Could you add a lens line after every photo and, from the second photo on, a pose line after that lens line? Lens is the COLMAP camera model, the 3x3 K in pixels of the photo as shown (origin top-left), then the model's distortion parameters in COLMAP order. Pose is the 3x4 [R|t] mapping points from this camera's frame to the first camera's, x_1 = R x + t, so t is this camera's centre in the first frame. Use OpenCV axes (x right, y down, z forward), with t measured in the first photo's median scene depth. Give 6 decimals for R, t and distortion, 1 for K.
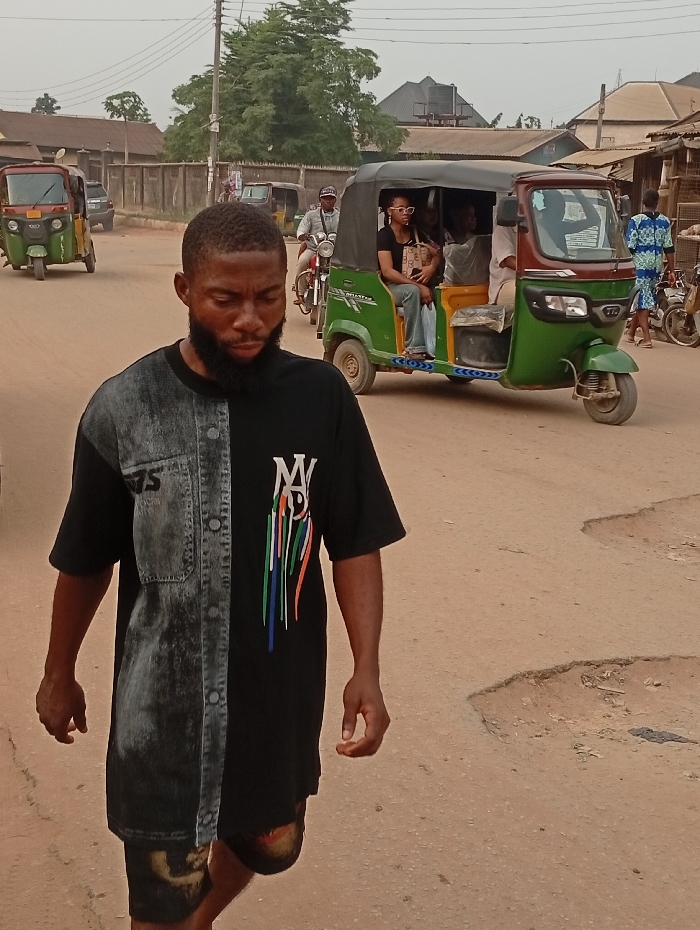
lens RADIAL K [[1470.4, 0, 350.0], [0, 1470.4, 465.0], [0, 0, 1]] dist [0.115191, 0.098386]
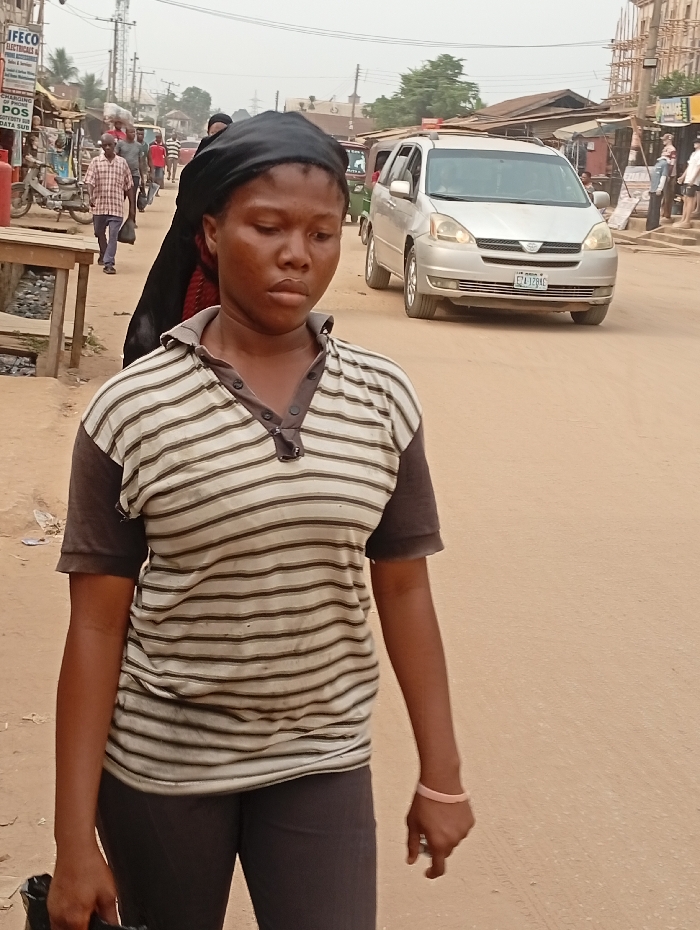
lens RADIAL K [[1478.0, 0, 350.0], [0, 1478.0, 465.0], [0, 0, 1]] dist [0.097662, -0.094945]
pose [[0.962711, 0.089946, -0.255140, 0.378448], [-0.088535, 0.995927, 0.017035, 0.168145], [0.255633, 0.006189, 0.966754, -0.812555]]
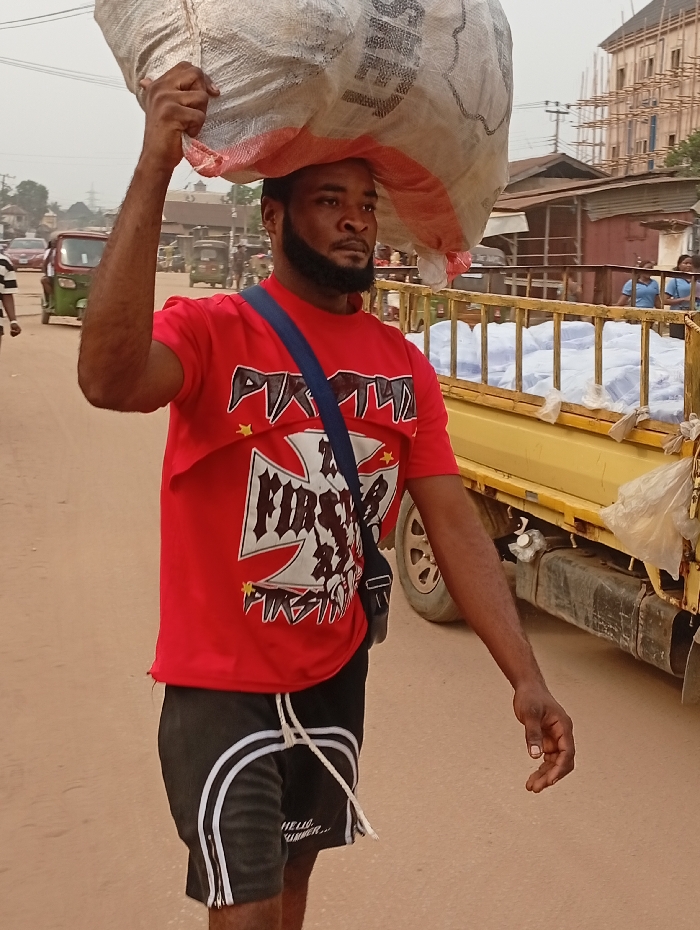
lens RADIAL K [[1487.7, 0, 351.0], [0, 1487.7, 441.7], [0, 0, 1]] dist [0.135008, -0.170781]
pose [[0.986675, 0.020724, -0.161380, 0.260874], [-0.030977, 0.997640, -0.061276, 0.114358], [0.159729, 0.065459, 0.984988, -0.556799]]
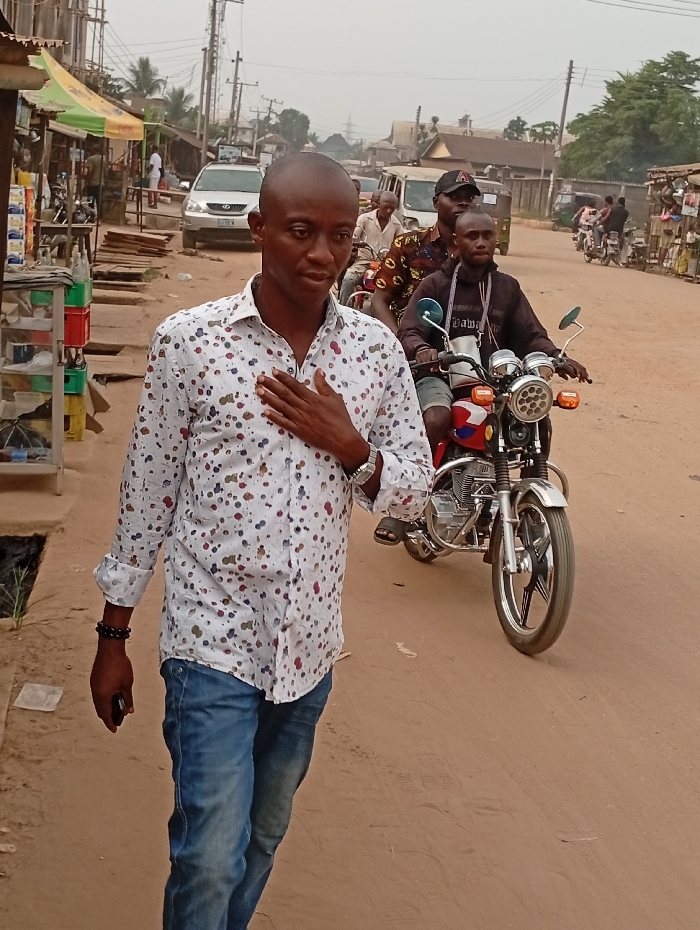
lens RADIAL K [[1474.7, 0, 323.4], [0, 1474.7, 465.9], [0, 0, 1]] dist [0.137212, -0.422803]
pose [[0.939887, 0.108588, -0.323761, 0.147134], [-0.111875, 0.993686, 0.008501, 0.064560], [0.322640, 0.028231, 0.946101, -0.322116]]
